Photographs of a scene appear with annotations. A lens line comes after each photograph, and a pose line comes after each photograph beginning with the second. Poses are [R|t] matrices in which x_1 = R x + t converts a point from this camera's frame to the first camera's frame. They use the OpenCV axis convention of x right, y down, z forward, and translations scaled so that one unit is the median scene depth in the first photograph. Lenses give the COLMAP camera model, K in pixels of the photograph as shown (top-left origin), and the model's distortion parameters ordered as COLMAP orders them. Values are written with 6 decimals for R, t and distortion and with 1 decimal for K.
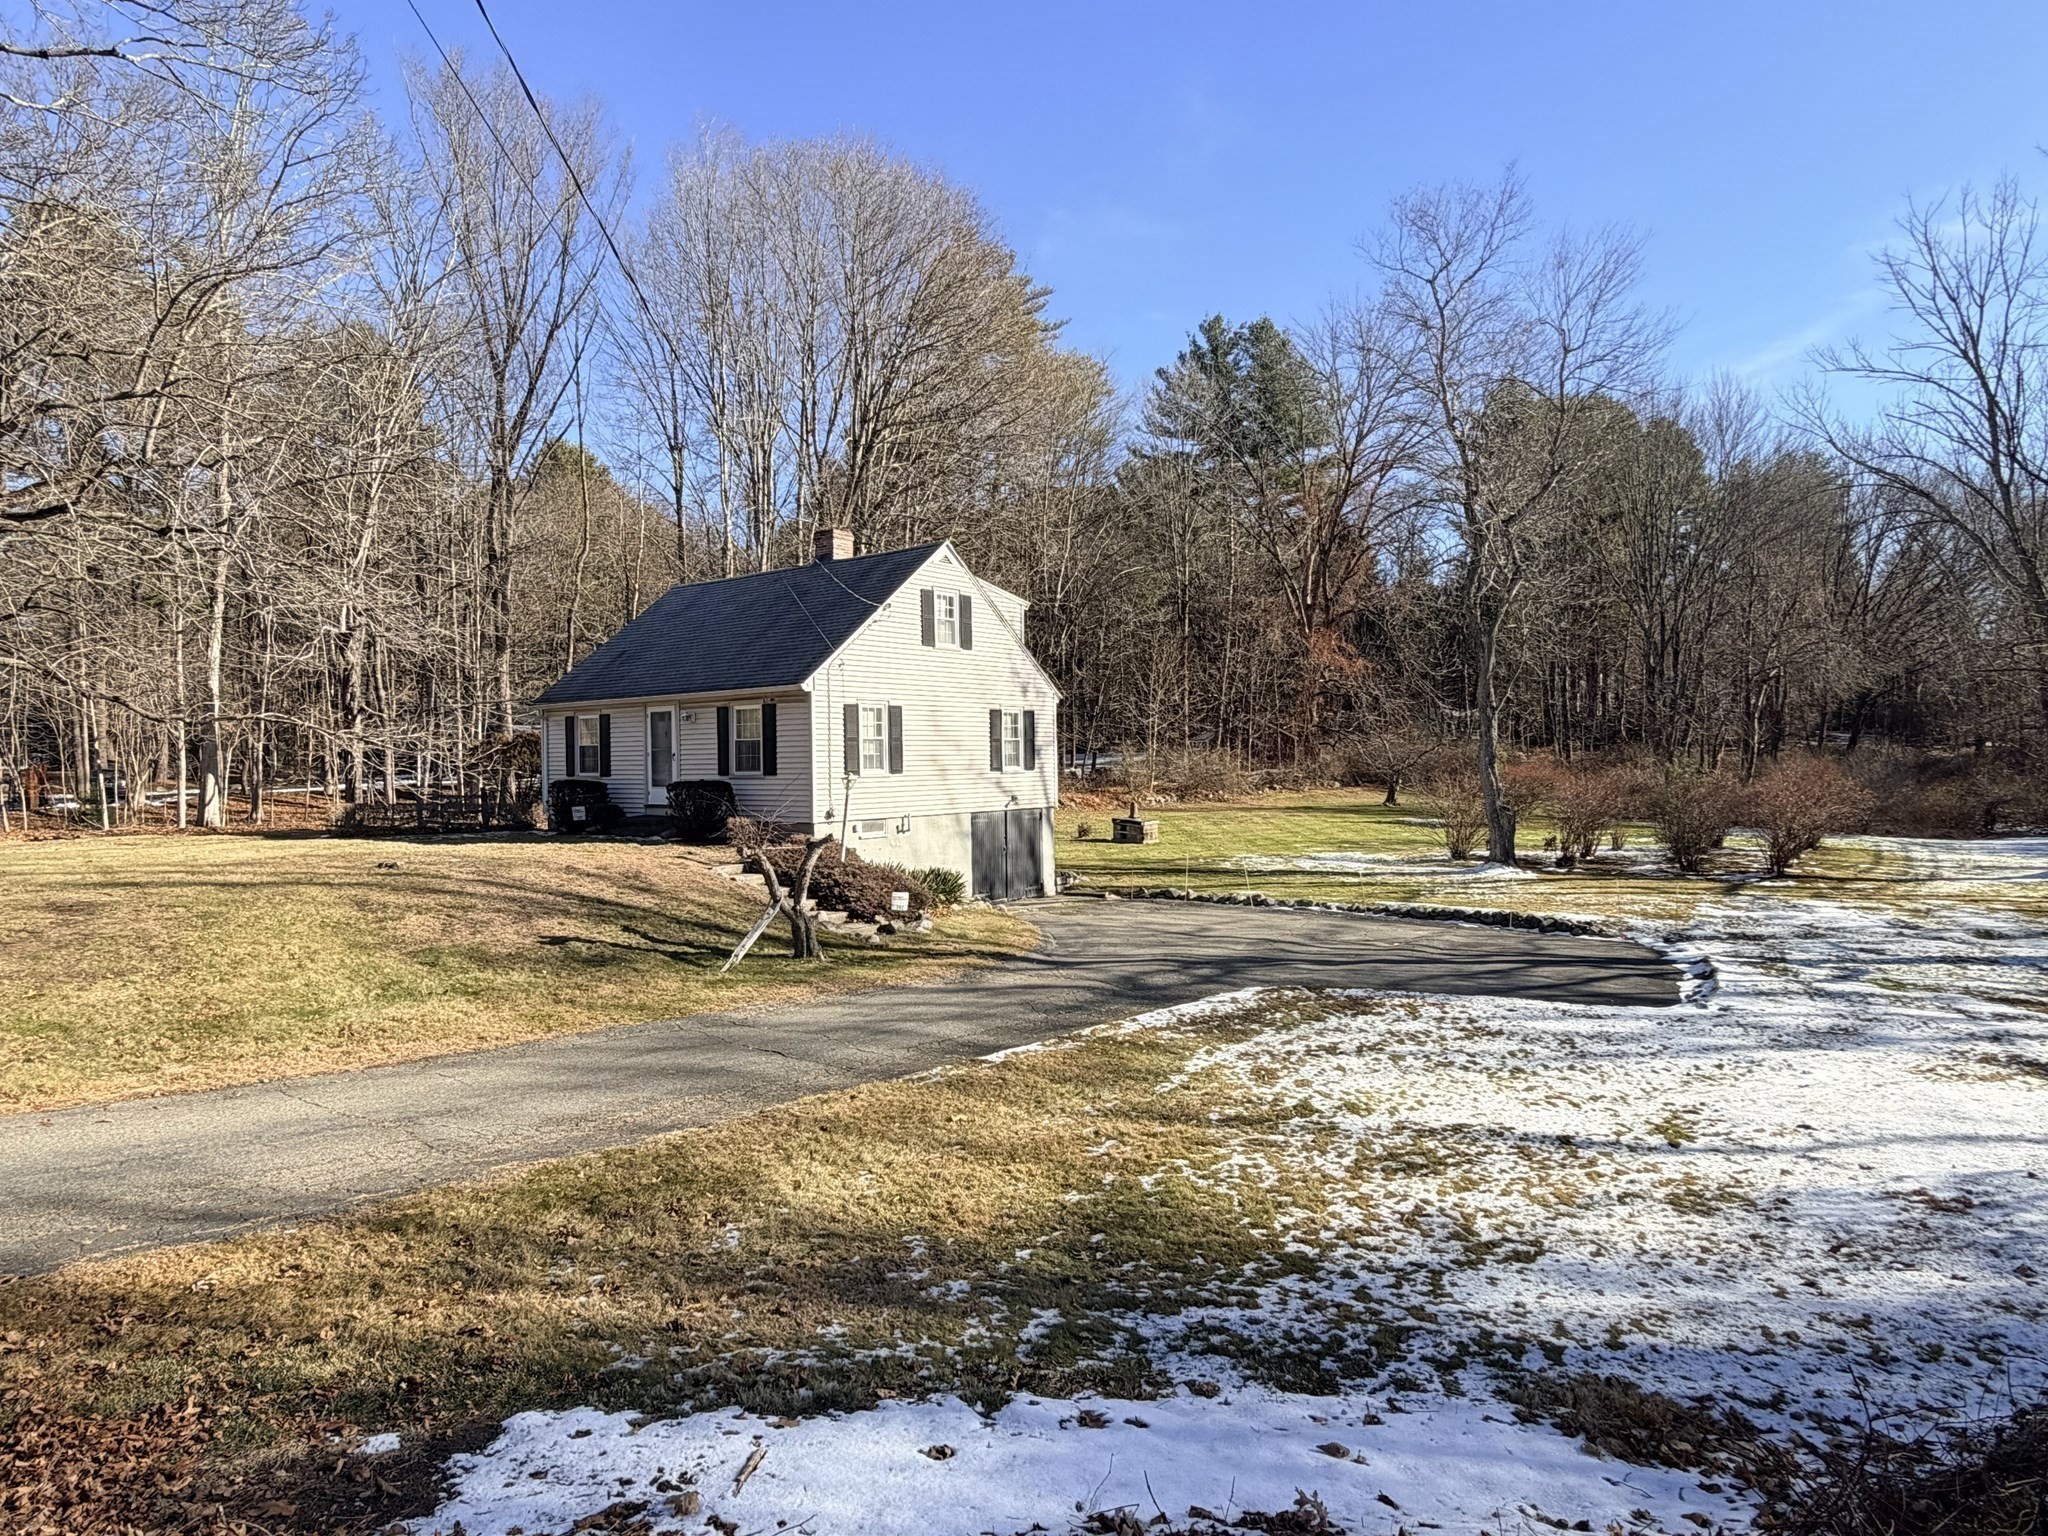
lens RADIAL K [[1195.7, 0, 1024.0], [0, 1195.7, 765.0], [0, 0, 1]] dist [0.001269, 0.000099]
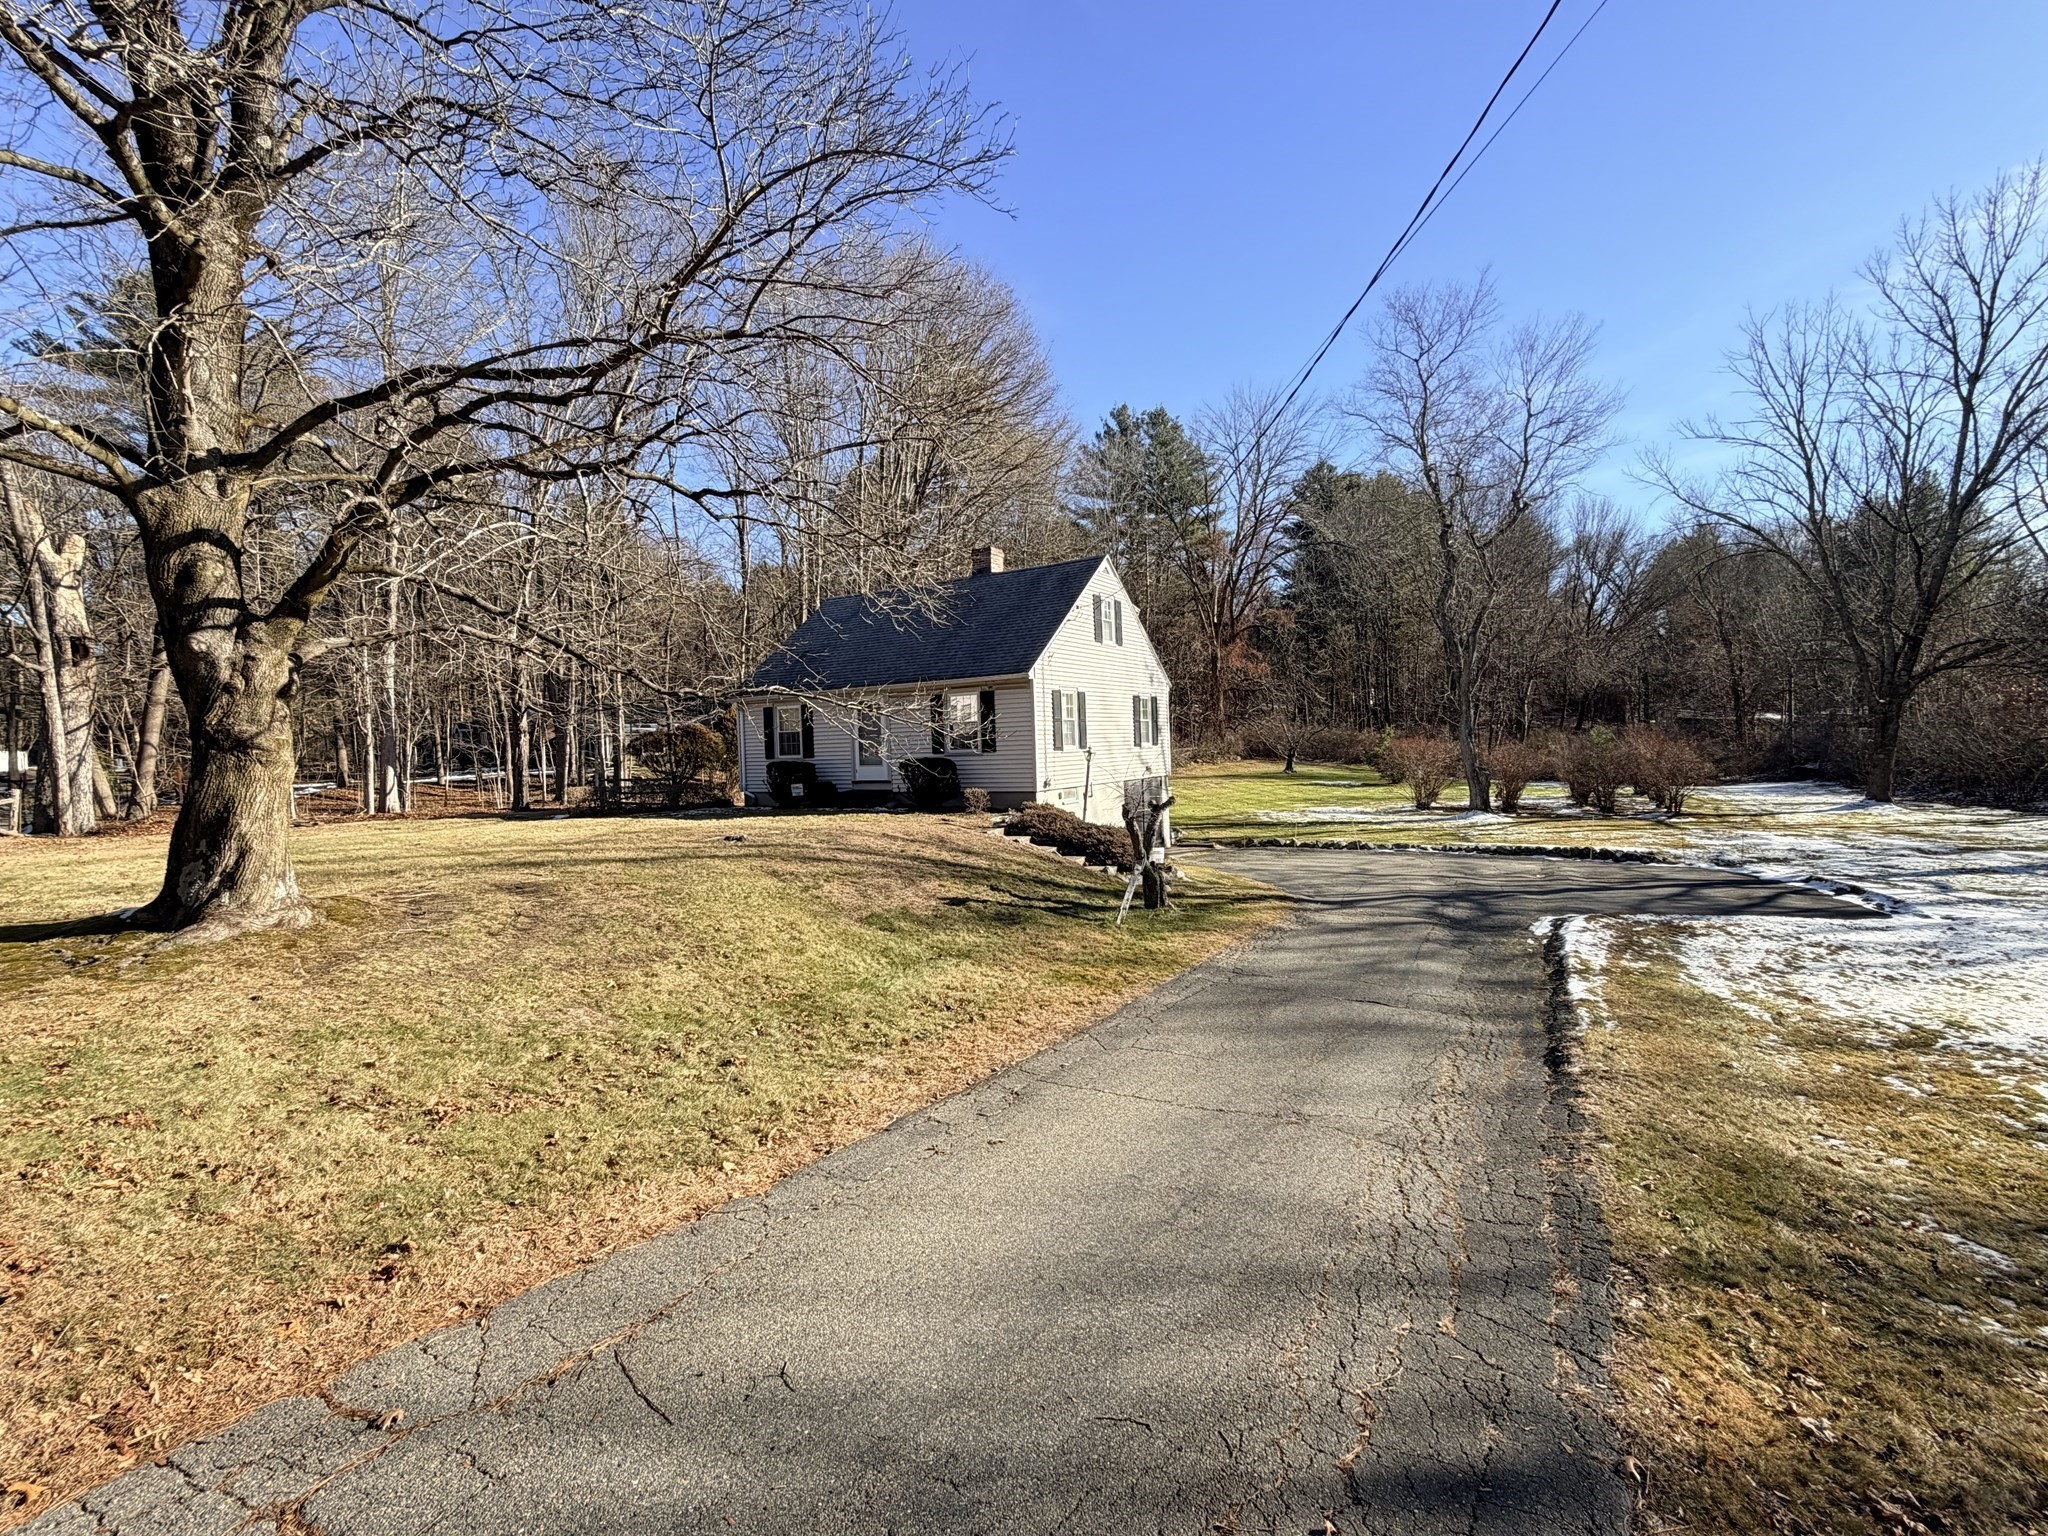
lens RADIAL K [[893.7, 0, 1023.8], [0, 893.7, 759.2], [0, 0, 1]] dist [0.002366, 0.000086]
pose [[0.992151, -0.022351, 0.123035, -0.250312], [0.021320, 0.999726, 0.009690, 0.006844], [-0.123218, -0.006991, 0.992355, 0.112386]]
